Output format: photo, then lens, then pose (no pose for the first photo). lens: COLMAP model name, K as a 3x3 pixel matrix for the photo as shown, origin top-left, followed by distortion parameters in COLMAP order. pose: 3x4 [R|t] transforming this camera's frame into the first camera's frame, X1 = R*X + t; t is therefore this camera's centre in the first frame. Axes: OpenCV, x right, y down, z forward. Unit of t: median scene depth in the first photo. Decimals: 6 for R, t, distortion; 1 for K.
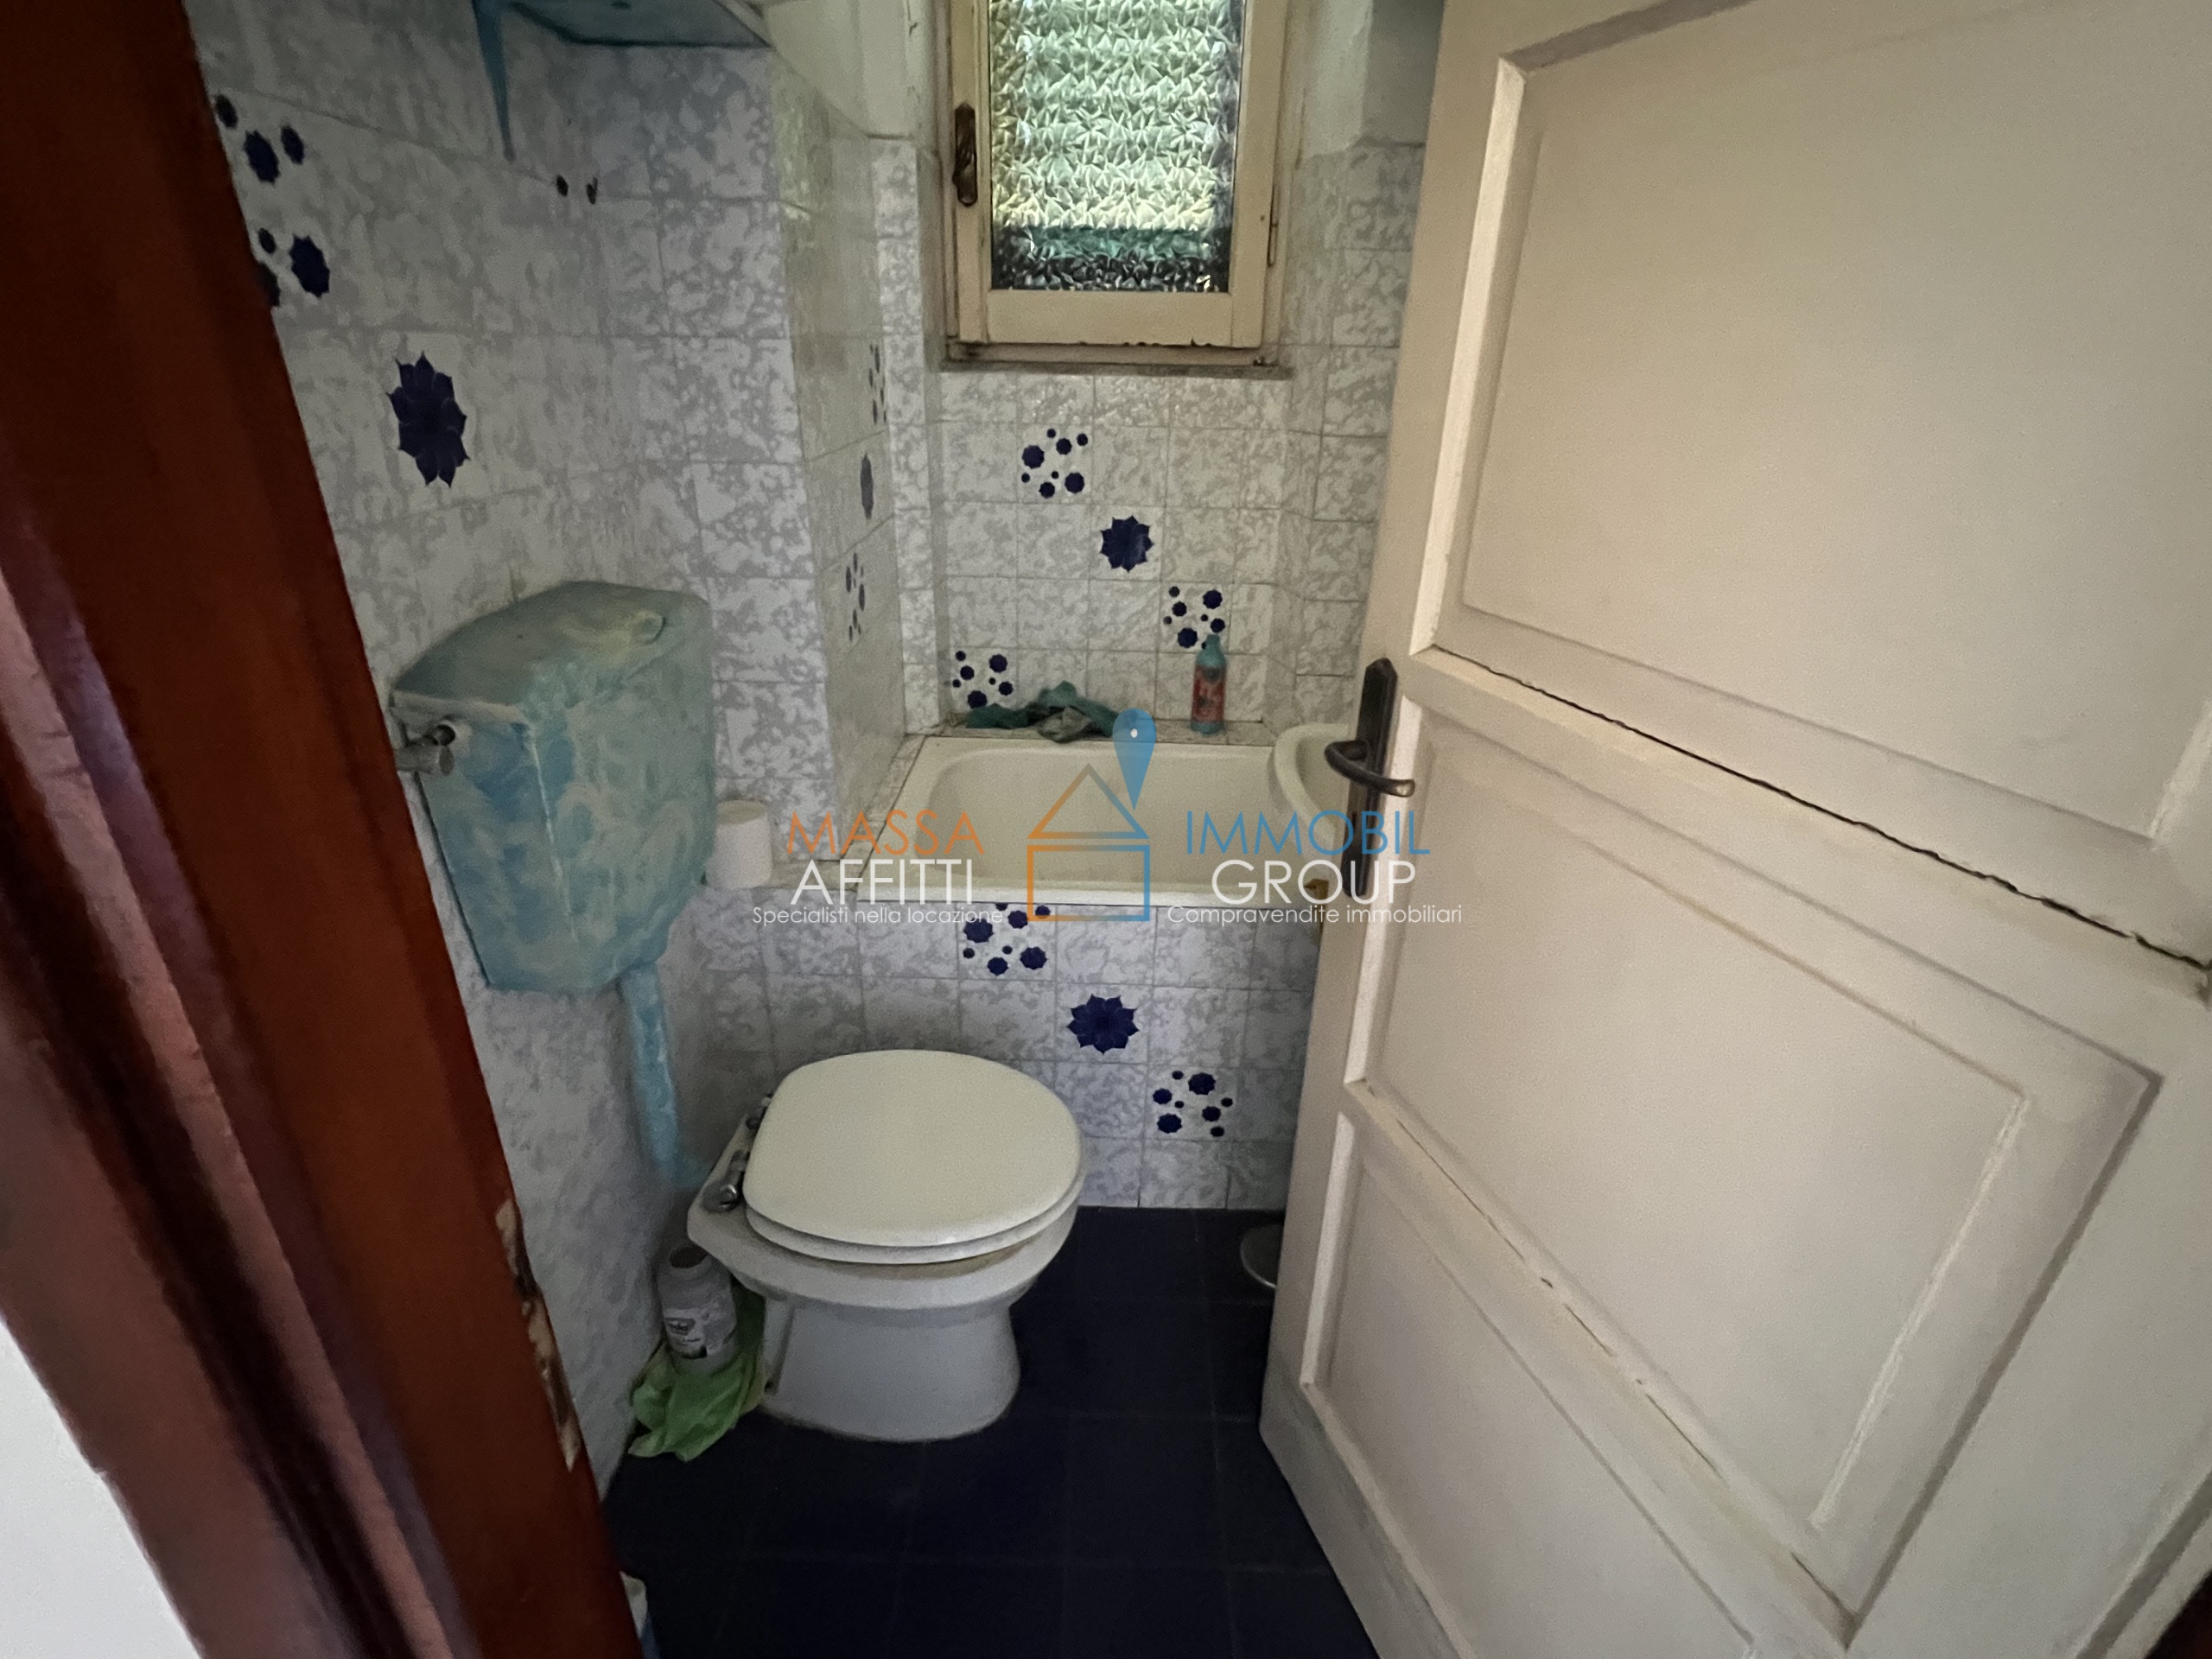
lens RADIAL K [[1049.4, 0, 1090.9], [0, 1049.4, 831.3], [0, 0, 1]] dist [-0.003271, 0.001684]
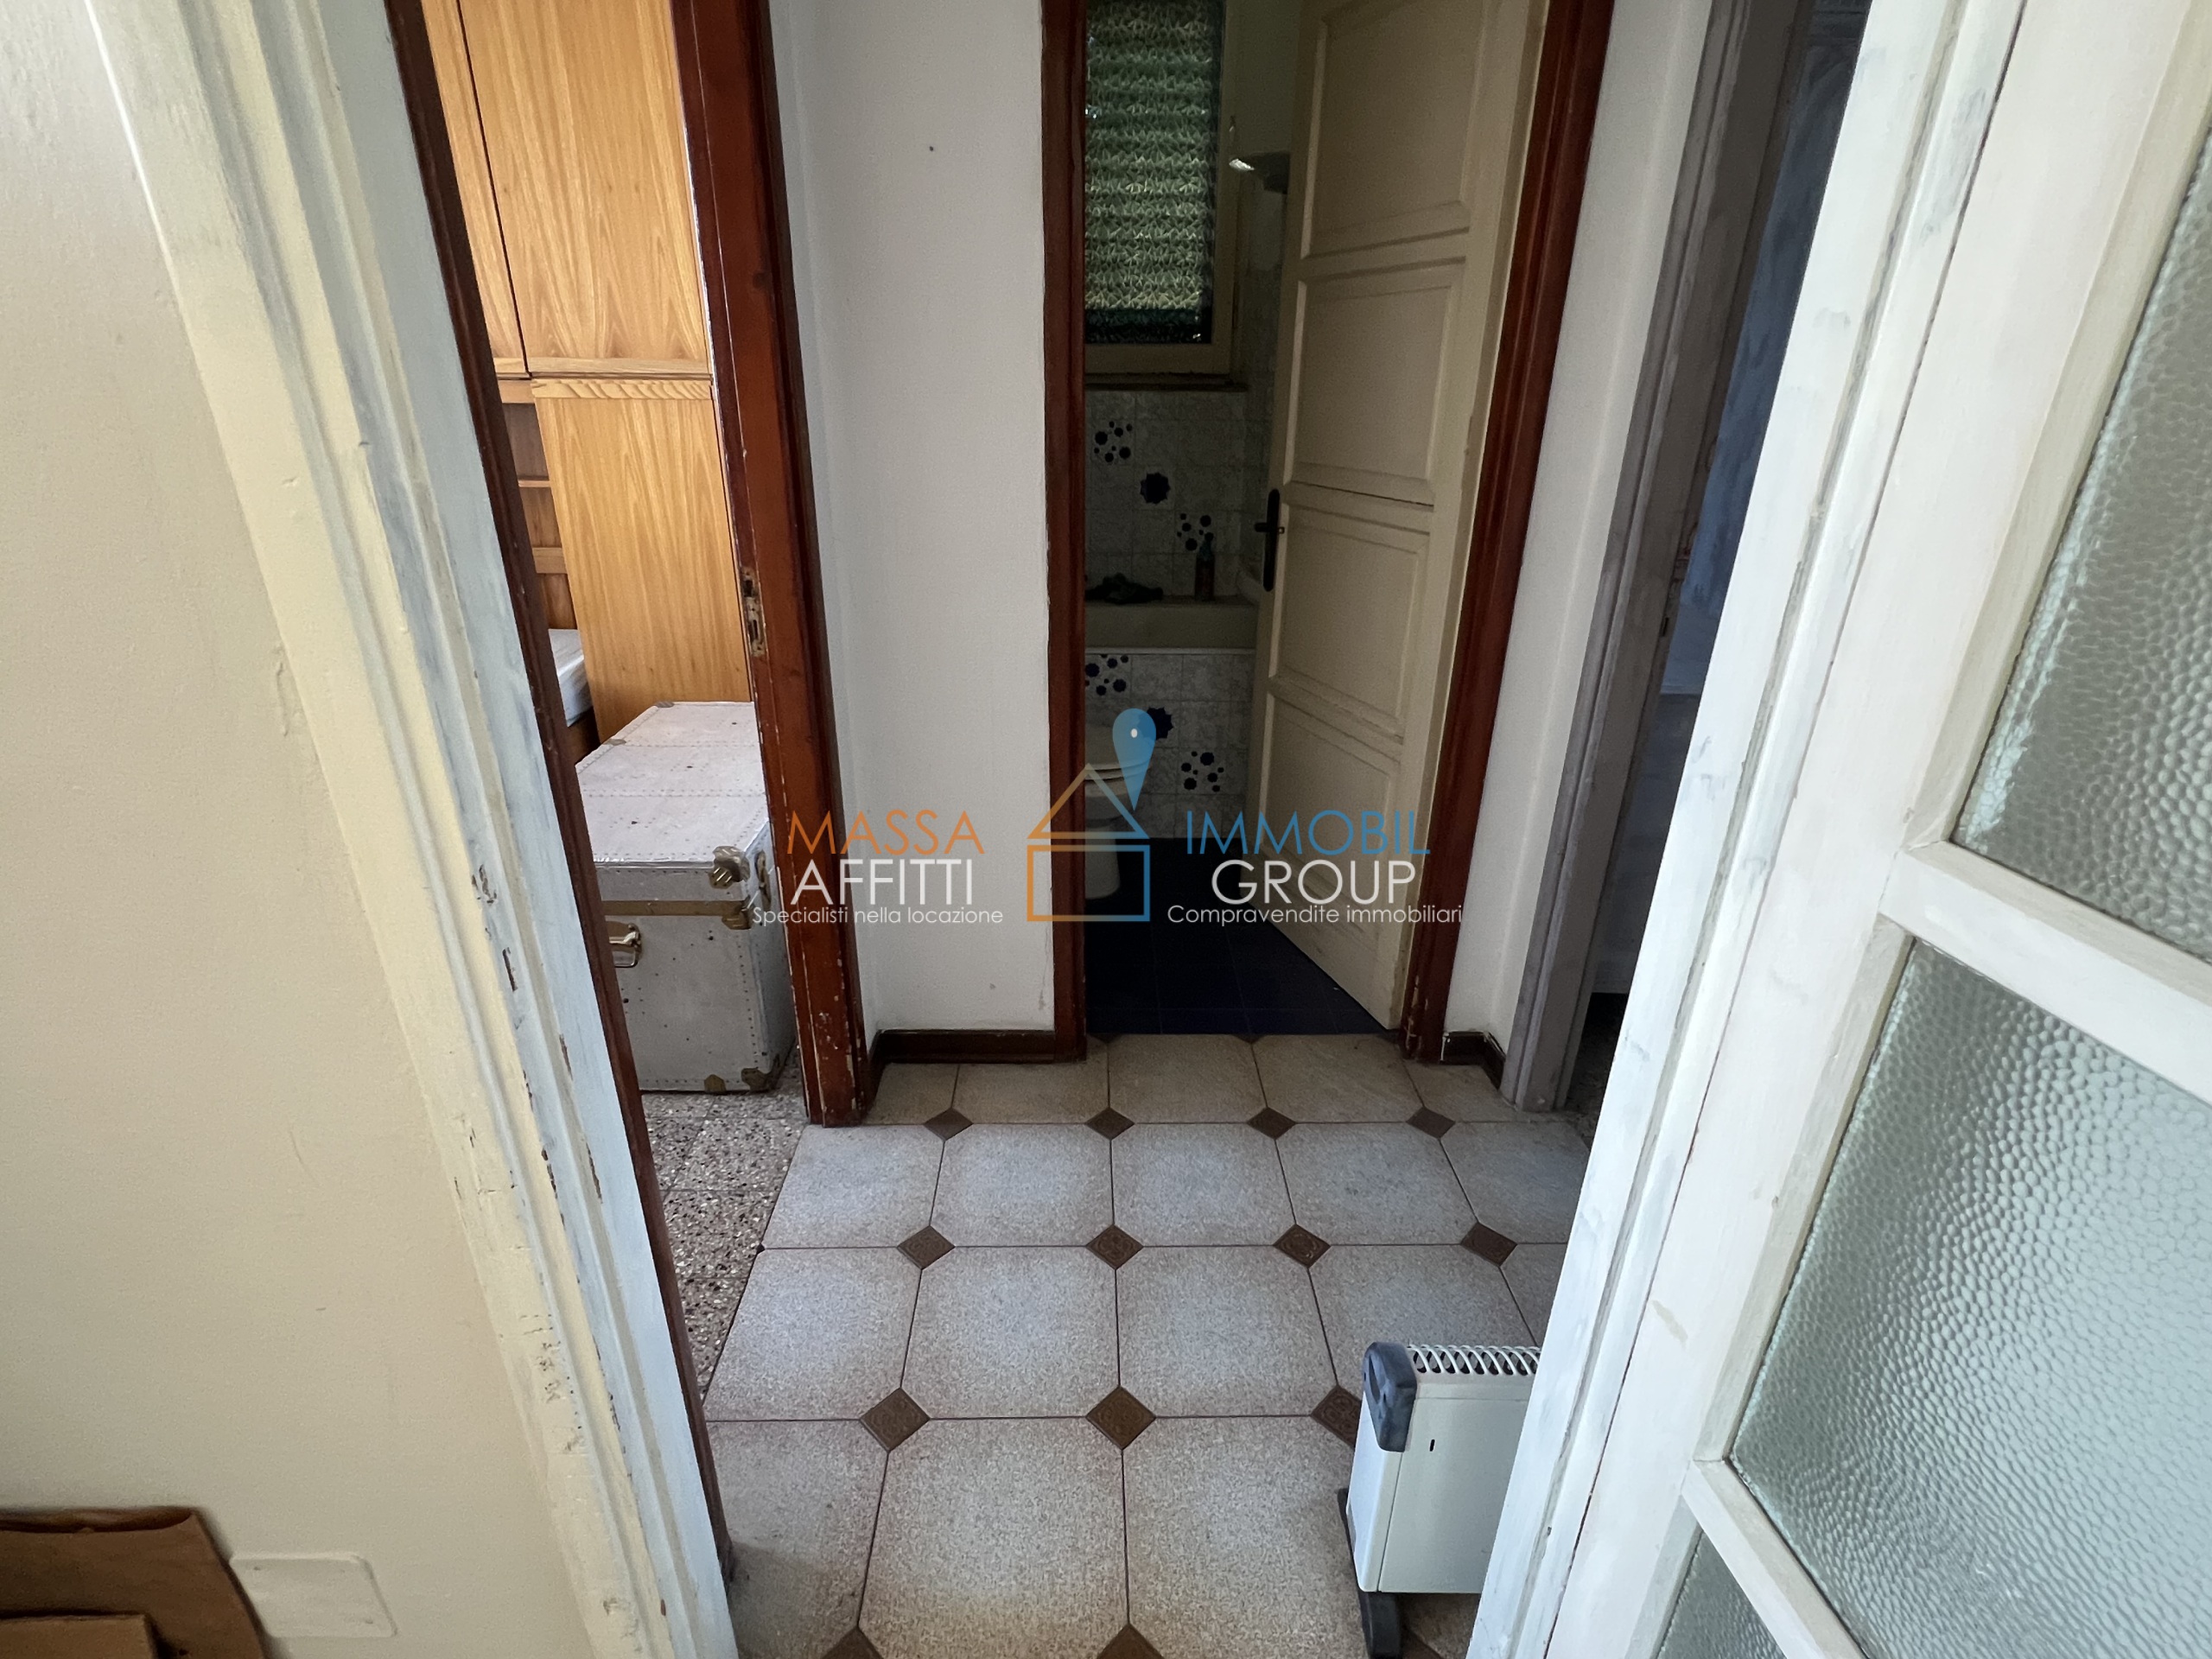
lens RADIAL K [[1049.4, 0, 1096.3], [0, 1049.4, 837.2], [0, 0, 1]] dist [-0.003271, 0.001684]
pose [[0.999673, -0.019754, 0.016216, -0.110725], [0.020107, 0.999558, -0.021886, 0.362857], [-0.015777, 0.022205, 0.999629, -0.767793]]
